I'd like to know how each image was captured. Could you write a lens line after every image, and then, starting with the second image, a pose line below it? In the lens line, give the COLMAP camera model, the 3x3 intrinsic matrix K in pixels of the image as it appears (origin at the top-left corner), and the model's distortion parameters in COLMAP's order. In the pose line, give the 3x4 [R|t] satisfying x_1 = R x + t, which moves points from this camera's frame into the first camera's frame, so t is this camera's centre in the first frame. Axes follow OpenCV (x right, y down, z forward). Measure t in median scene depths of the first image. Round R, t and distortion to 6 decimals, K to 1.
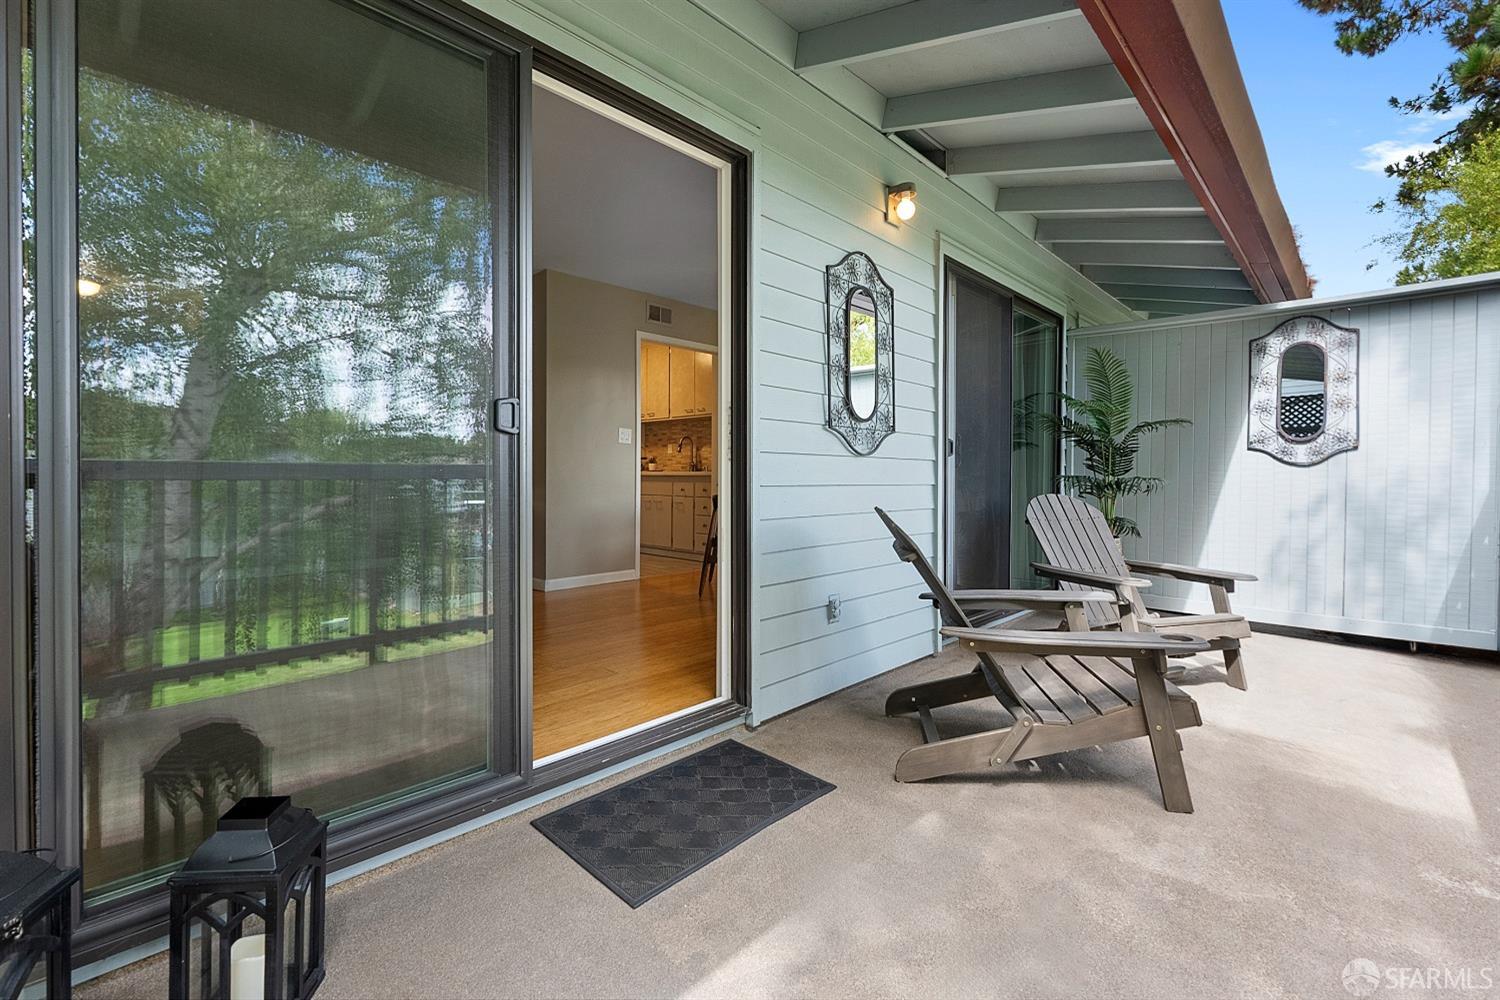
lens RADIAL K [[648.2, 0, 744.0], [0, 648.2, 480.3], [0, 0, 1]] dist [-0.000248, -0.000202]
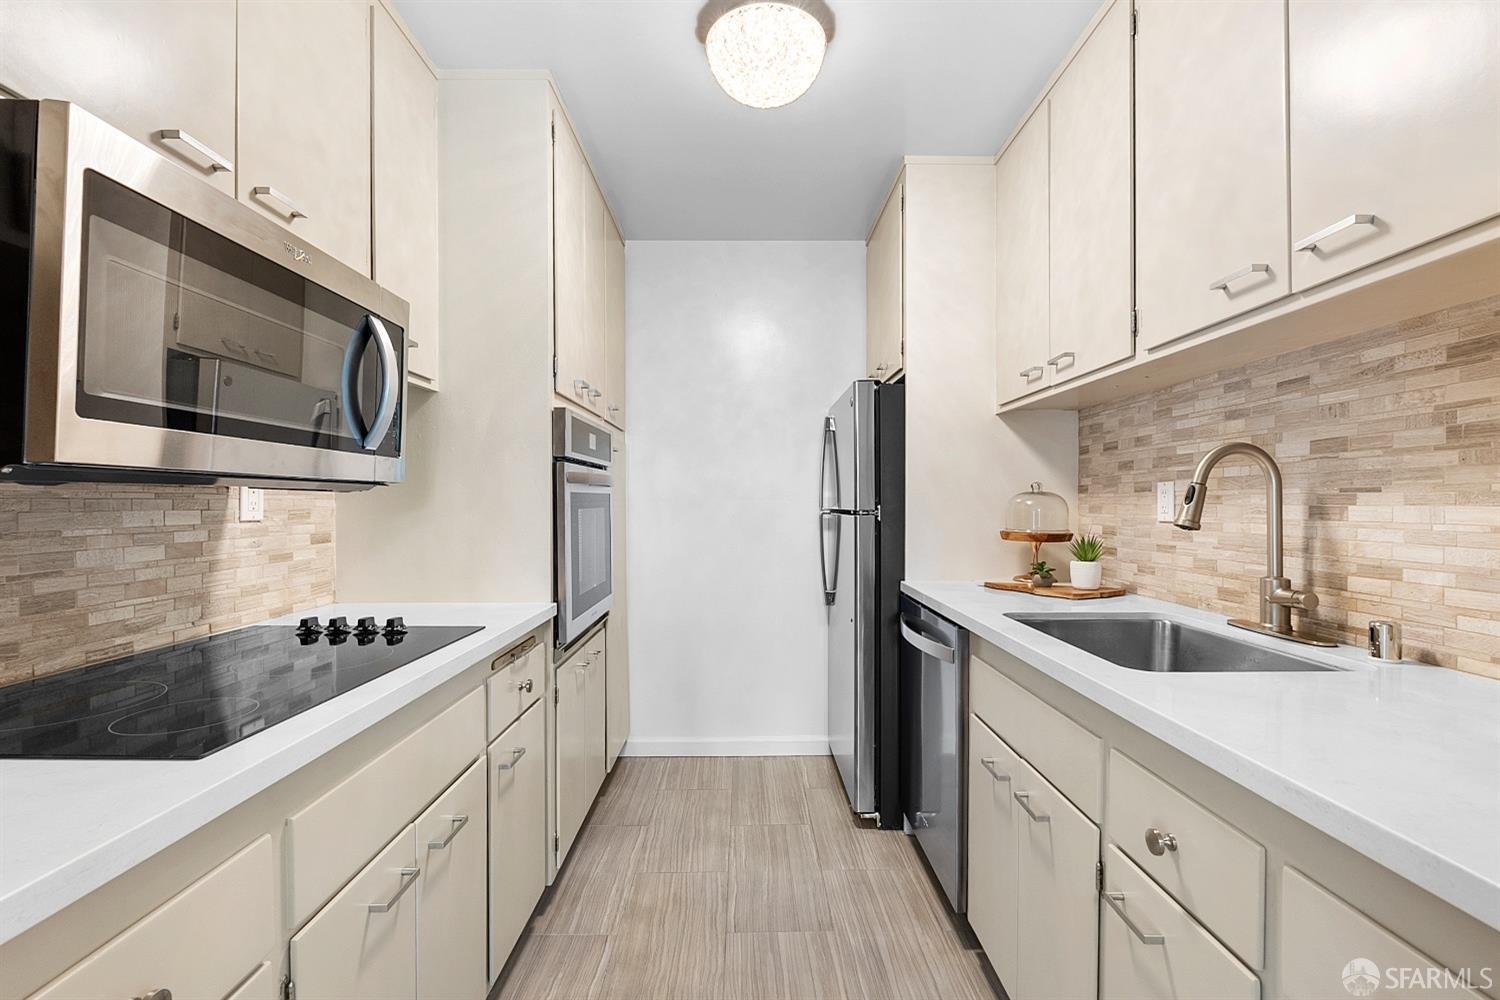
lens RADIAL K [[656.6, 0, 750.0], [0, 656.6, 500.0], [0, 0, 1]] dist [0.001109, 0.000061]
pose [[0.697158, -0.005865, -0.716893, -0.049740], [0.000147, 0.999968, -0.008037, -0.048939], [0.716917, 0.005497, 0.697137, 0.751162]]
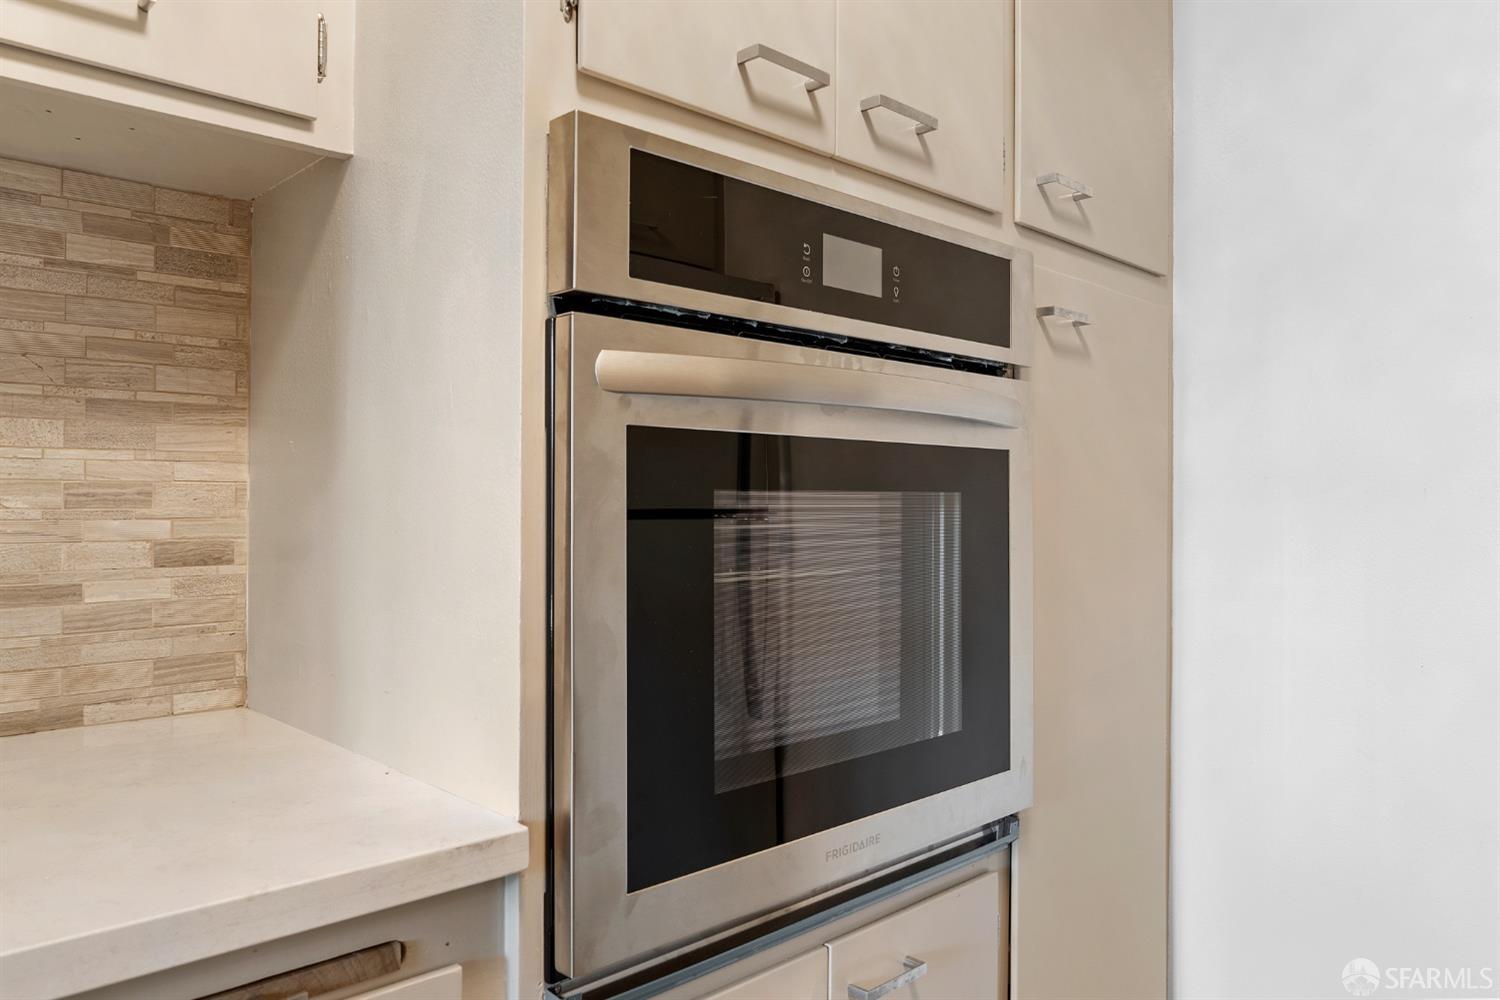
lens RADIAL K [[1053.8, 0, 750.0], [0, 1053.8, 500.0], [0, 0, 1]] dist [-0.004268, -0.000857]
pose [[-0.032544, -0.003355, -0.999465, -0.185929], [-0.008686, 0.999958, -0.003074, -0.045026], [0.999433, 0.008582, -0.032572, 0.918169]]
